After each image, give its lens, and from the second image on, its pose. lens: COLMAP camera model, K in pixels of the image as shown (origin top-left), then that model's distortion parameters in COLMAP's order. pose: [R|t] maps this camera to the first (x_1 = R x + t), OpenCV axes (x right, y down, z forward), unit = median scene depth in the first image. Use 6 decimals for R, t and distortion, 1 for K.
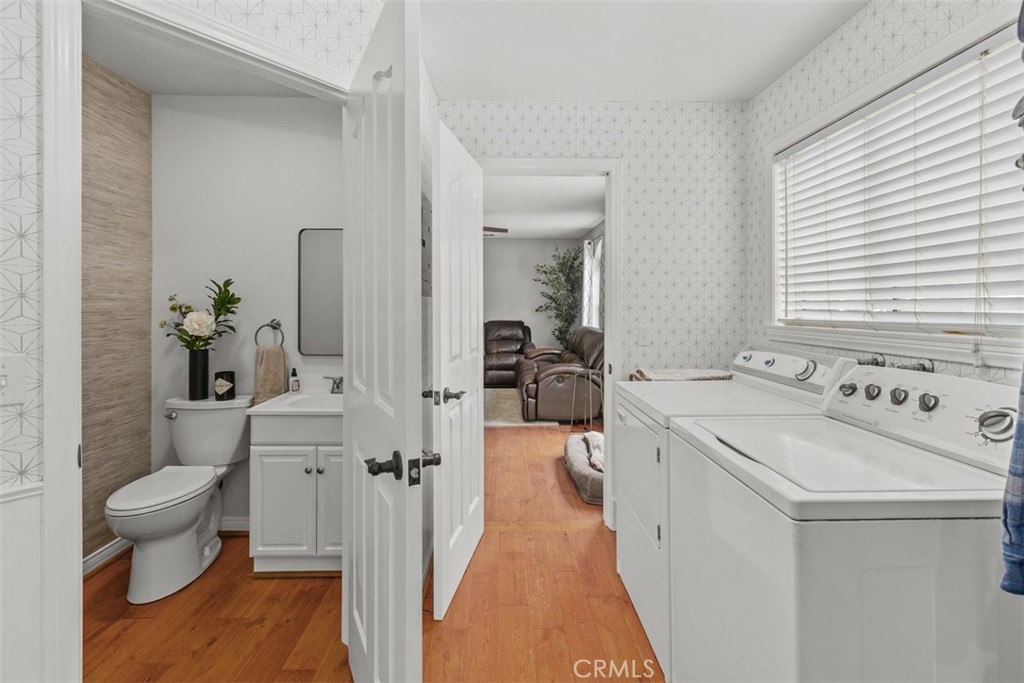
lens RADIAL K [[472.2, 0, 509.6], [0, 472.2, 303.9], [0, 0, 1]] dist [-0.002055, -0.000336]
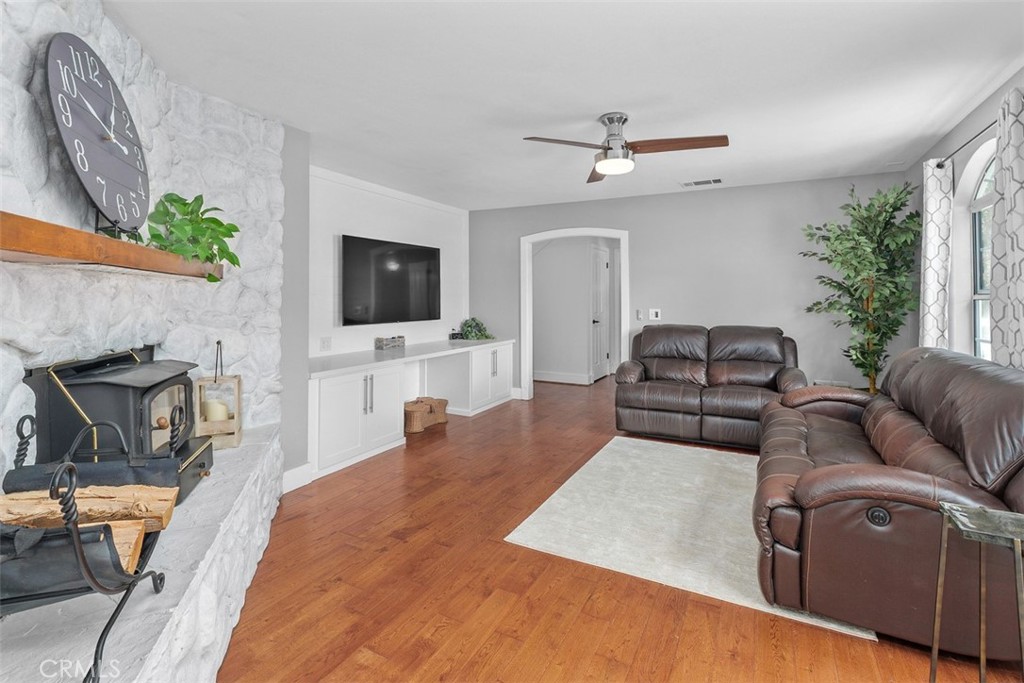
lens RADIAL K [[472.2, 0, 510.1], [0, 472.2, 292.7], [0, 0, 1]] dist [-0.002055, -0.000336]
pose [[0.869343, -0.009173, -0.494124, 0.028236], [0.002413, 0.999895, -0.014316, 0.000939], [0.494203, 0.011253, 0.869274, 0.368409]]
